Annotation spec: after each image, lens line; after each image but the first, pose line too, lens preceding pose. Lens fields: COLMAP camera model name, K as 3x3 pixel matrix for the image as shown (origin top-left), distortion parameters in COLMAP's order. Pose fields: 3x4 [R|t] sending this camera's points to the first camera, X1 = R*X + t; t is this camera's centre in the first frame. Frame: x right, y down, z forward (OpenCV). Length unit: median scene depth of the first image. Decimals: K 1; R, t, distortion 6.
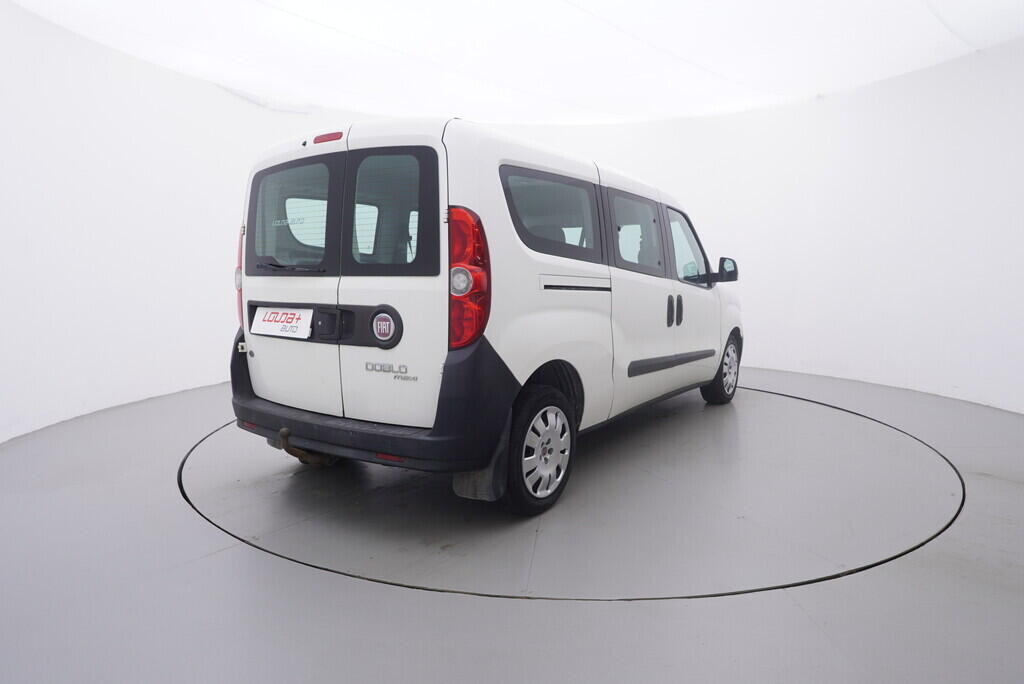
lens RADIAL K [[656.6, 0, 512.0], [0, 656.6, 342.0], [0, 0, 1]] dist [0.000813, -0.000343]
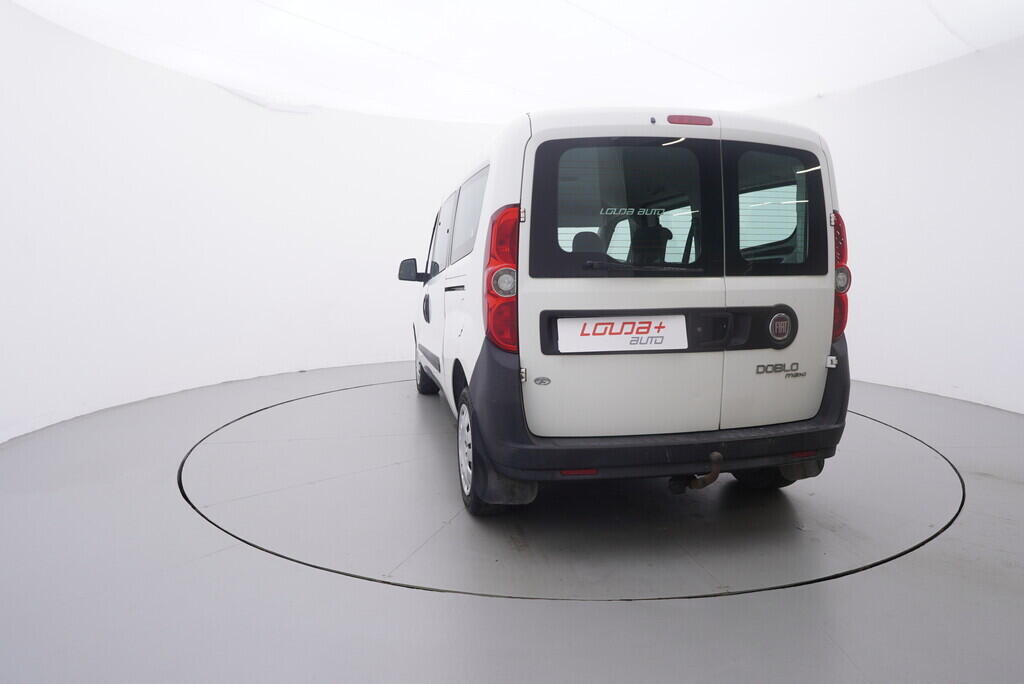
lens RADIAL K [[646.3, 0, 512.0], [0, 646.3, 342.0], [0, 0, 1]] dist [-0.001428, -0.000259]
pose [[0.670517, -0.087012, 0.736774, -1.160060], [0.085472, 0.995546, 0.039787, -0.071800], [-0.736955, 0.036296, 0.674967, 0.626292]]
